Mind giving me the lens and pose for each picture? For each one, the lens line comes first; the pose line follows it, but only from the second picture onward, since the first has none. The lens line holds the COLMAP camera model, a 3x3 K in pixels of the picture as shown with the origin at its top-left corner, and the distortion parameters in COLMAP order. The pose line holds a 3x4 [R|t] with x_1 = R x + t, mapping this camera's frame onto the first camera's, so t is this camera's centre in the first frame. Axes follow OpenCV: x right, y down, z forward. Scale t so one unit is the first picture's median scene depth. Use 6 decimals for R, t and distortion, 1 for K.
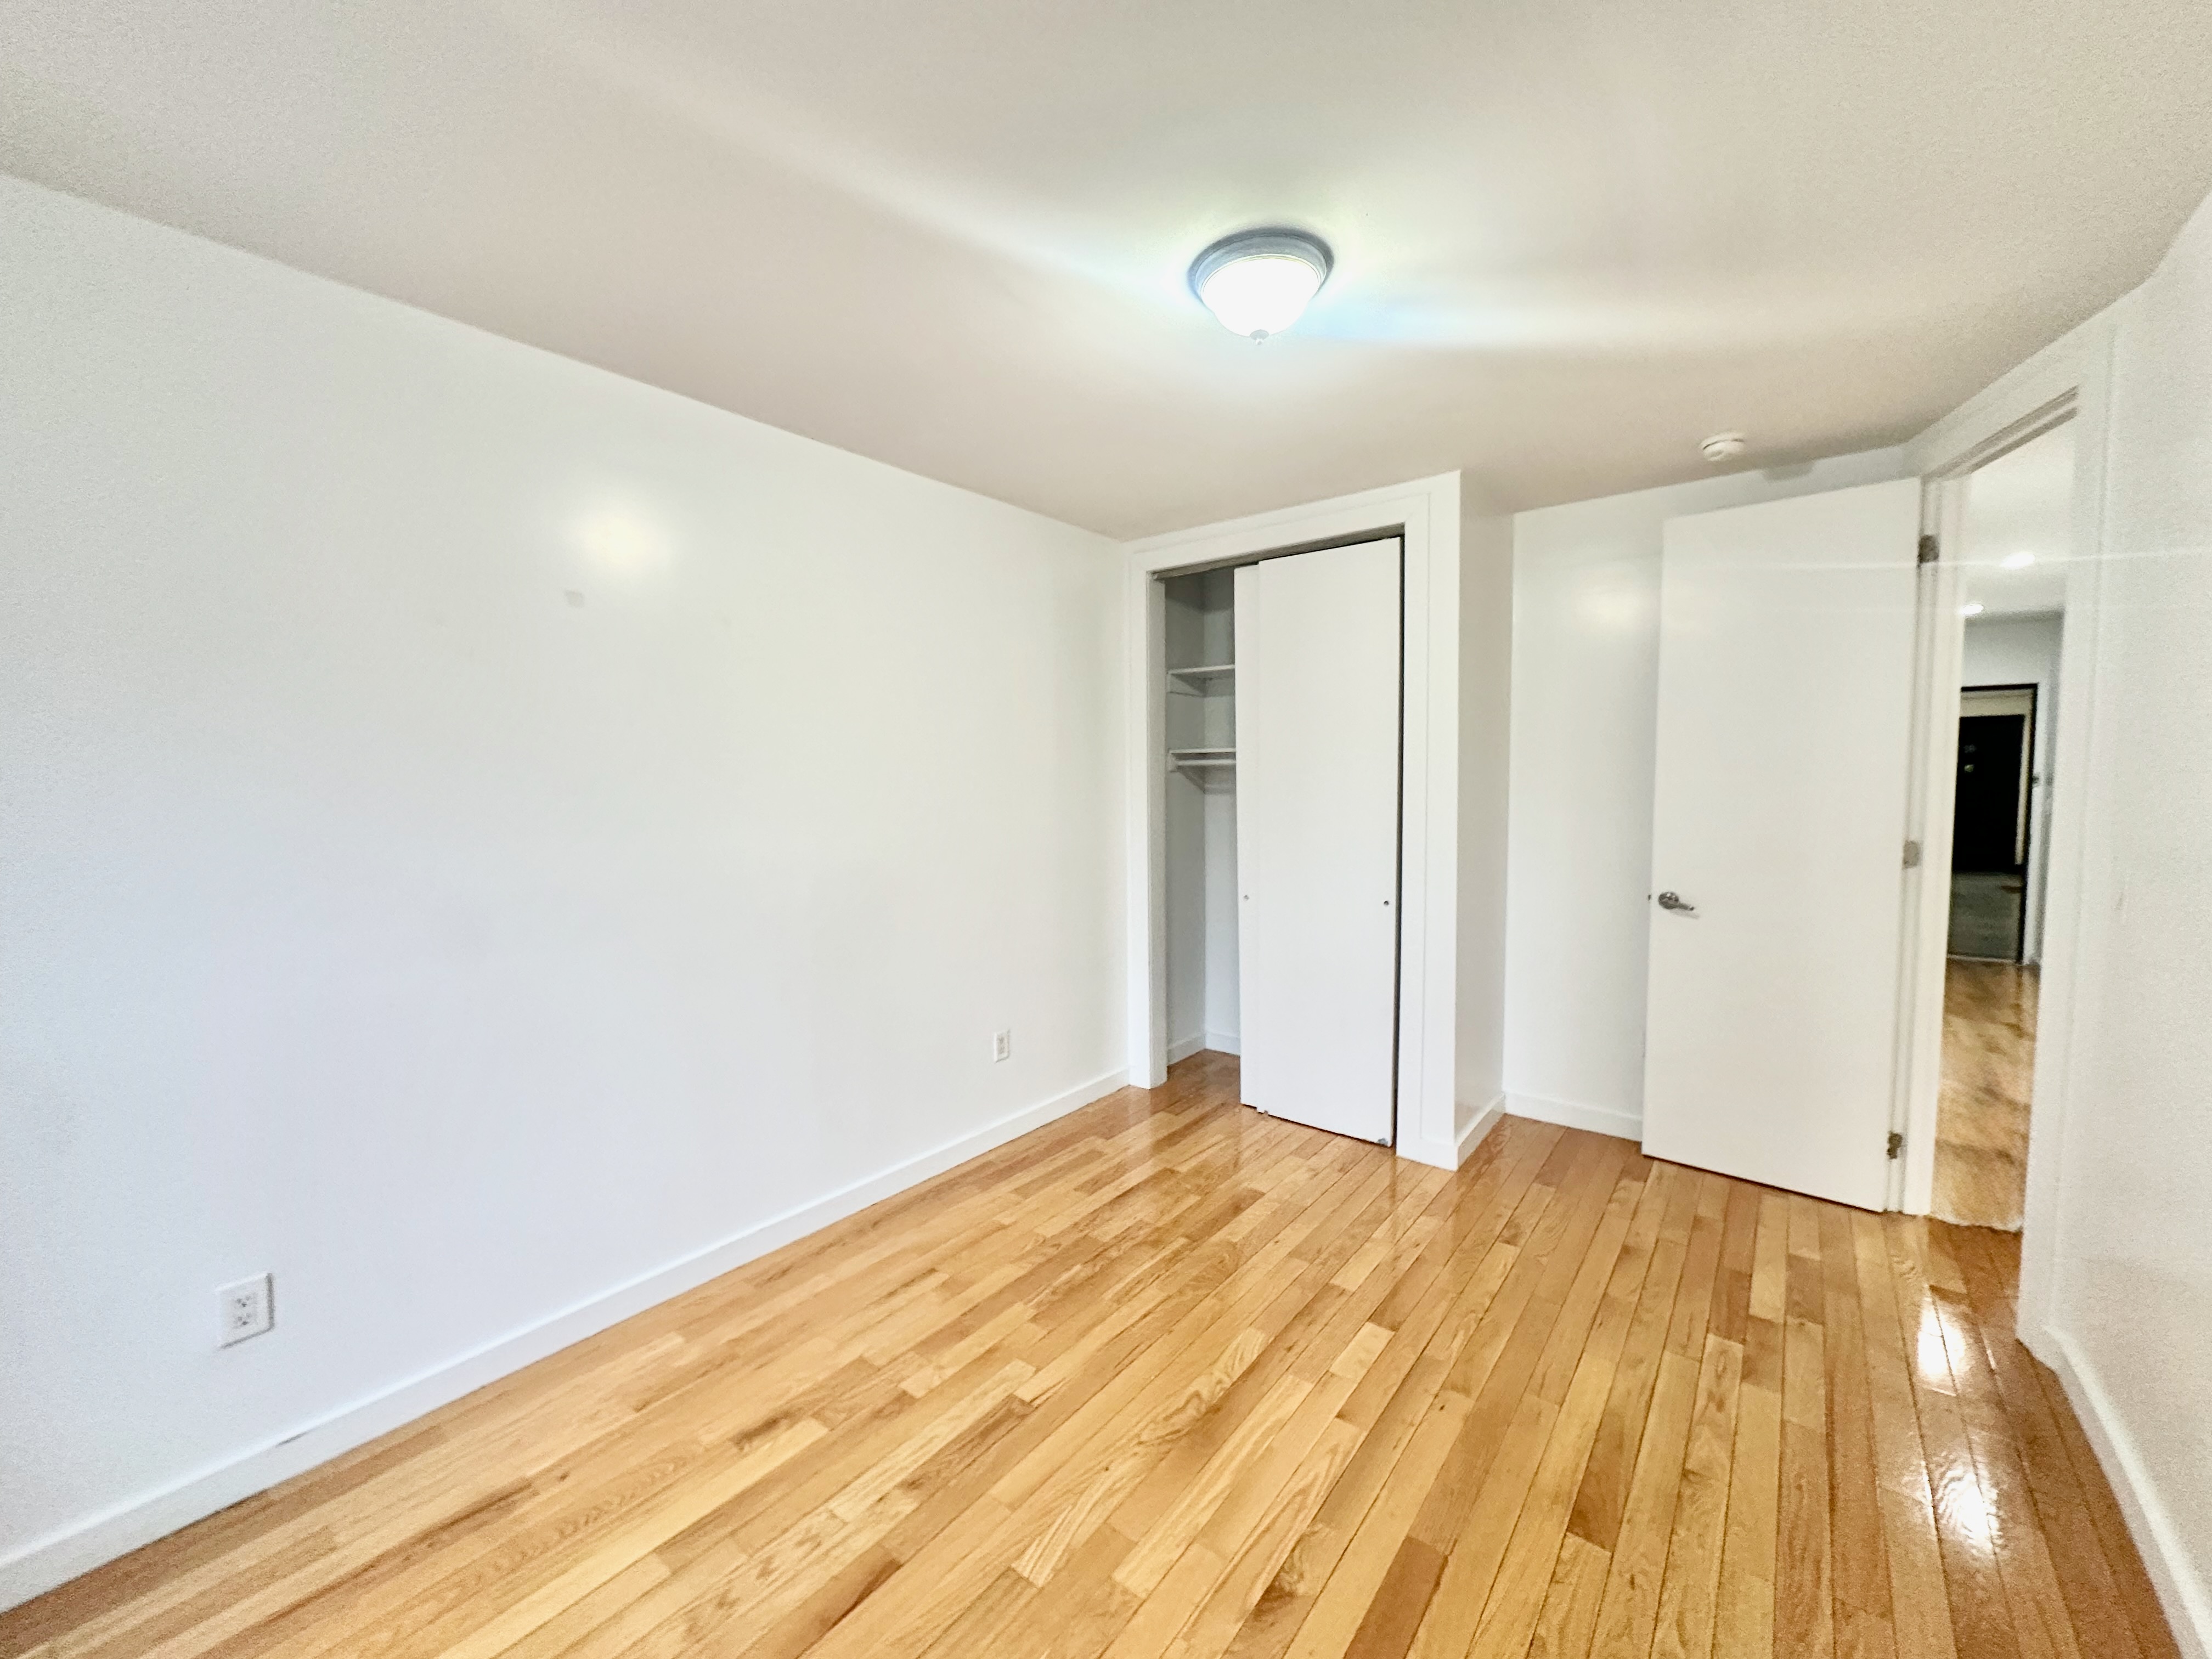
lens RADIAL K [[874.8, 0, 1094.6], [0, 874.8, 832.0], [0, 0, 1]] dist [-0.003421, -0.000784]
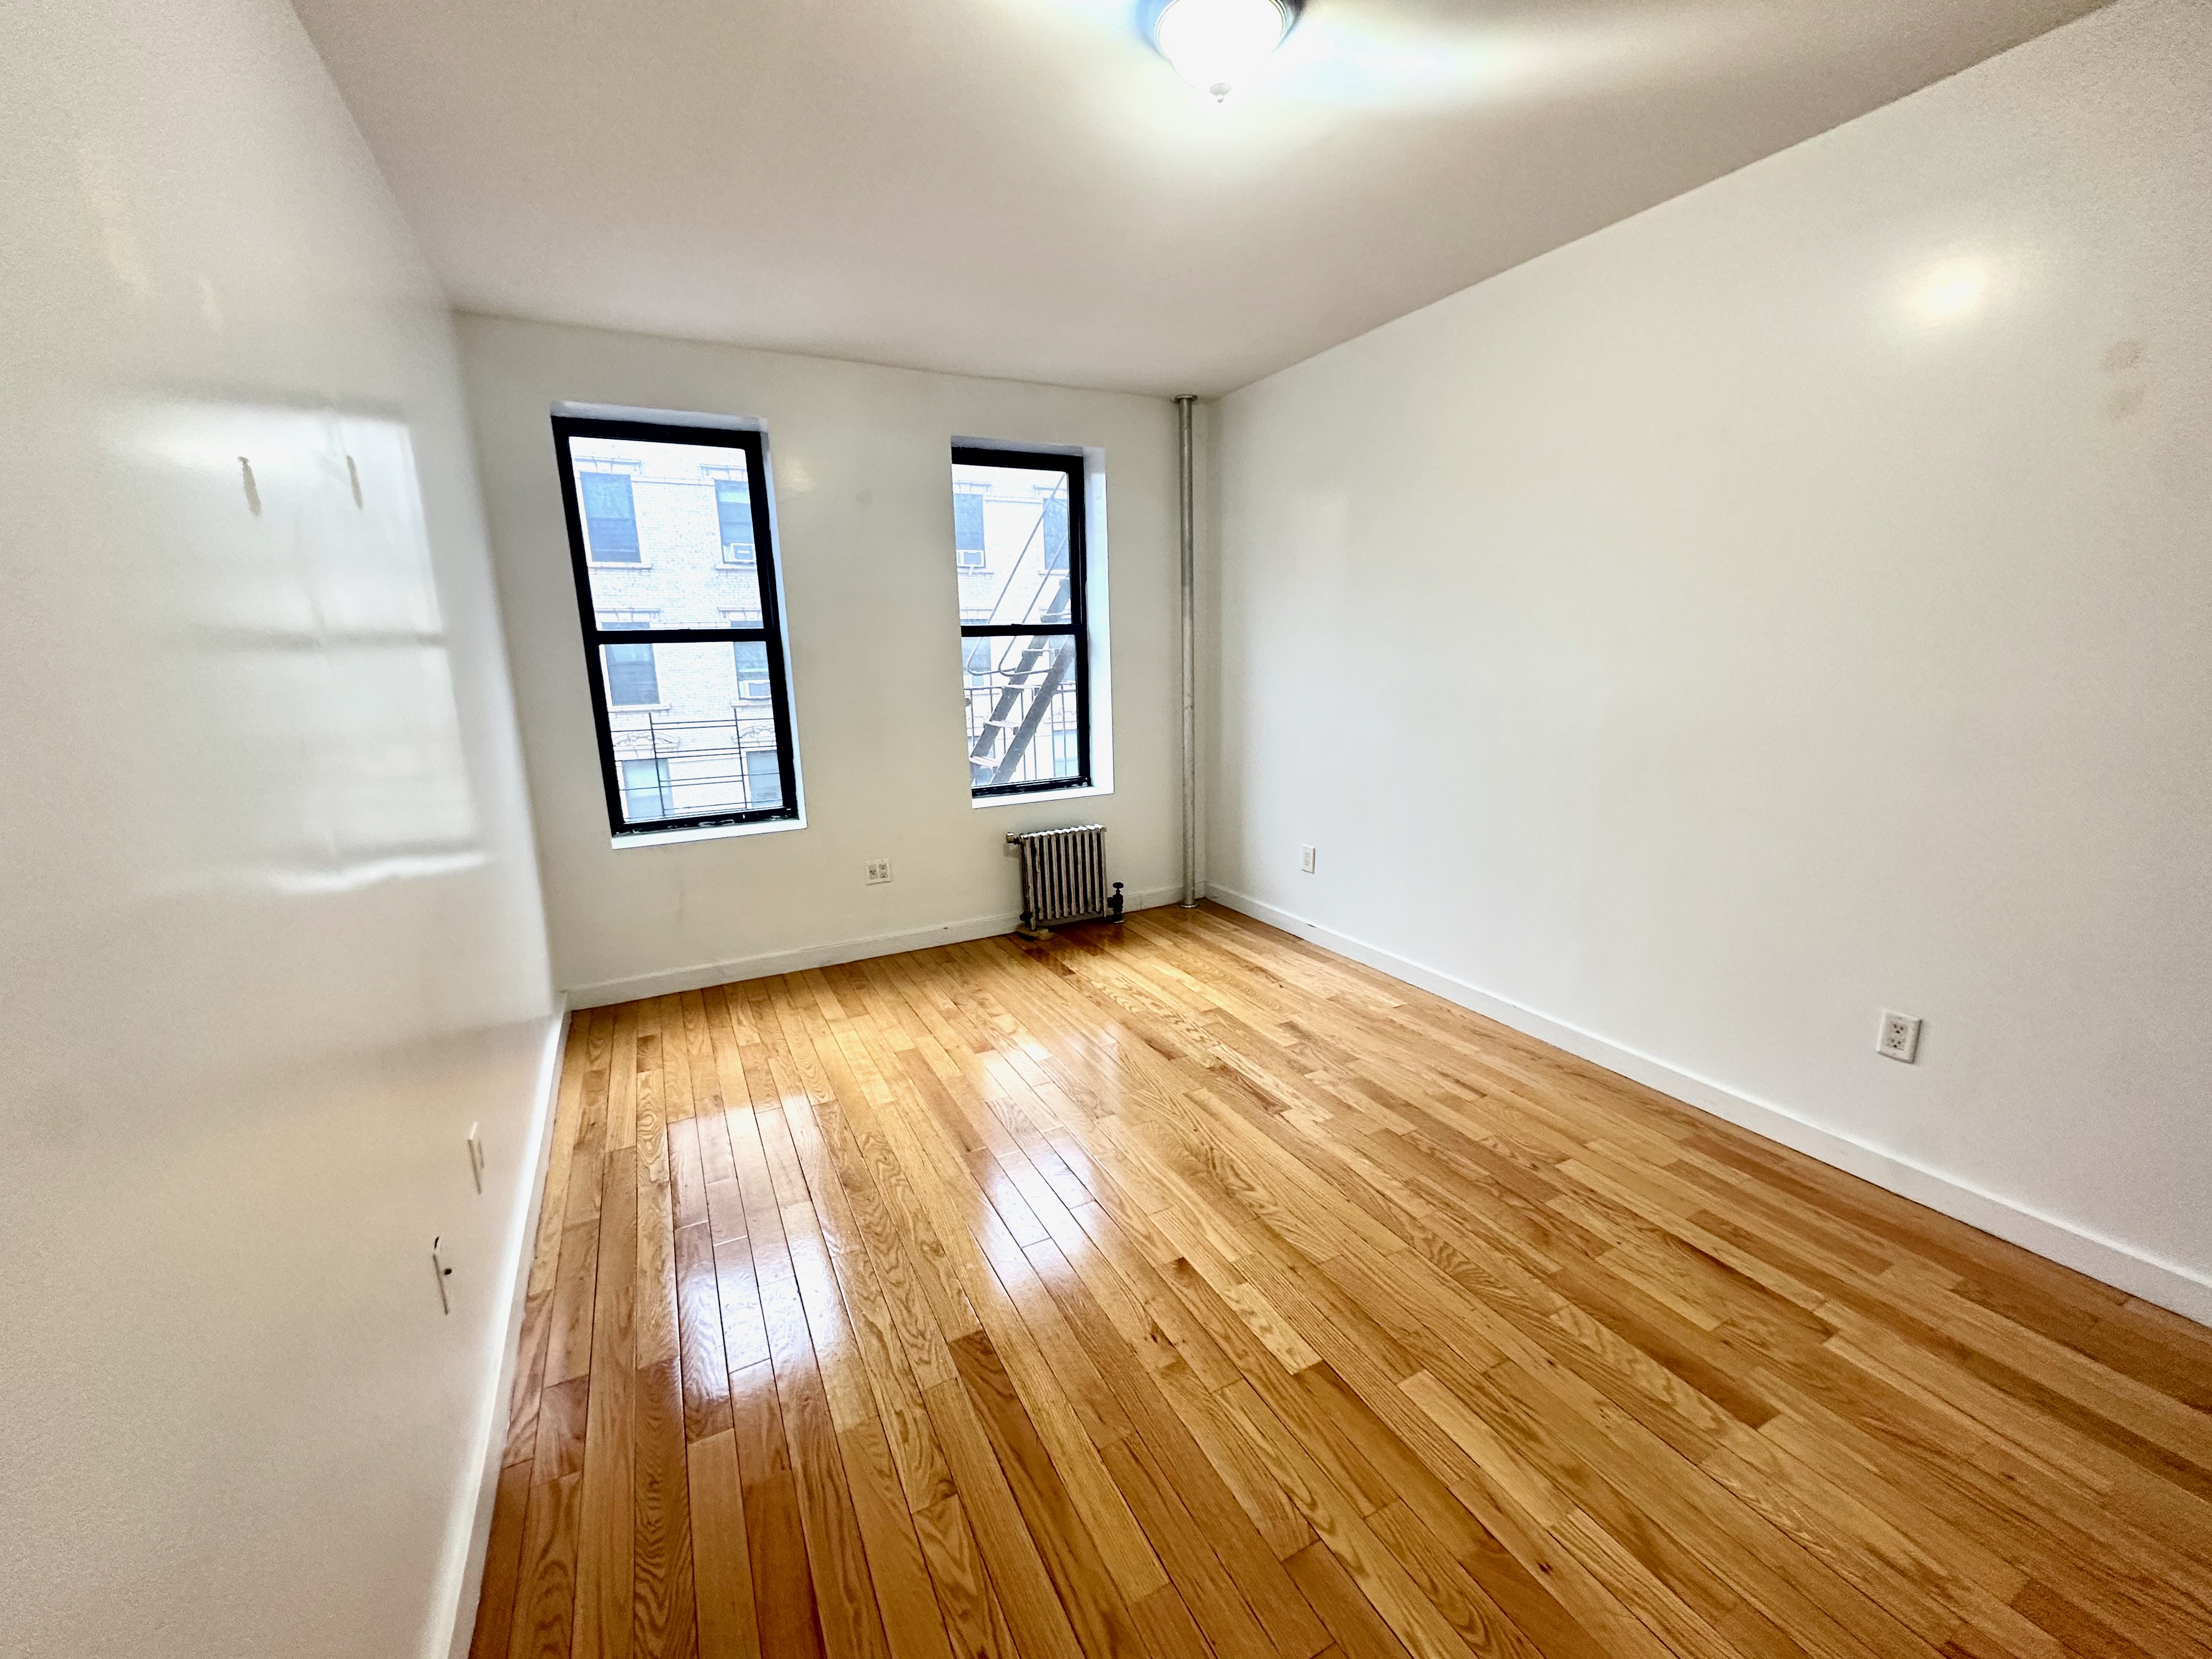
lens RADIAL K [[822.9, 0, 1088.7], [0, 822.9, 822.0], [0, 0, 1]] dist [-0.000829, -0.000053]
pose [[-0.391387, 0.215057, -0.894744, 0.866385], [-0.031574, 0.968598, 0.246620, -0.037355], [0.919685, 0.124775, -0.372306, 0.973452]]
